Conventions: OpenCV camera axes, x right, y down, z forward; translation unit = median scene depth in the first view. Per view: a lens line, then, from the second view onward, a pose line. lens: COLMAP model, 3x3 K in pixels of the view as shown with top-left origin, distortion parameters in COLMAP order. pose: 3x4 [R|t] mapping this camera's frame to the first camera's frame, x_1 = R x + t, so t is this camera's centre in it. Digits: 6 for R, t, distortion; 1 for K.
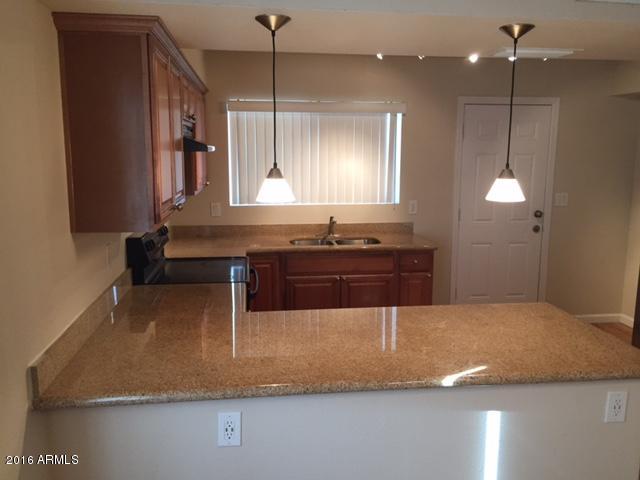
lens RADIAL K [[546.8, 0, 320.0], [0, 546.8, 240.0], [0, 0, 1]] dist [0.066376, -0.090133]
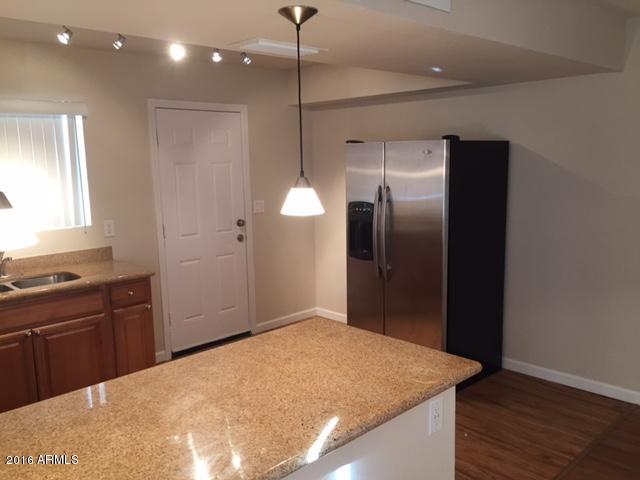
lens RADIAL K [[546.8, 0, 320.0], [0, 546.8, 240.0], [0, 0, 1]] dist [0.066376, -0.090133]
pose [[0.802543, -0.111253, 0.586129, -0.074269], [0.122085, 0.992294, 0.021185, -0.023224], [-0.583969, 0.054556, 0.809941, 0.149222]]
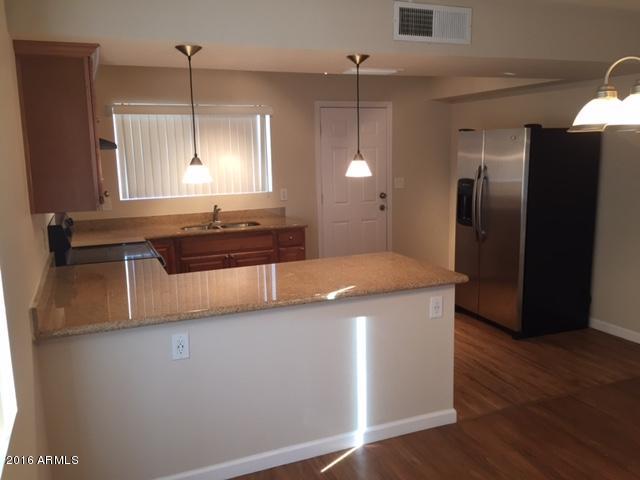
lens RADIAL K [[546.8, 0, 320.0], [0, 546.8, 240.0], [0, 0, 1]] dist [0.066376, -0.090133]
pose [[0.965255, -0.068154, 0.252265, -0.066958], [0.068432, 0.997626, 0.007685, 0.038642], [-0.252190, 0.009845, 0.967628, -0.179832]]
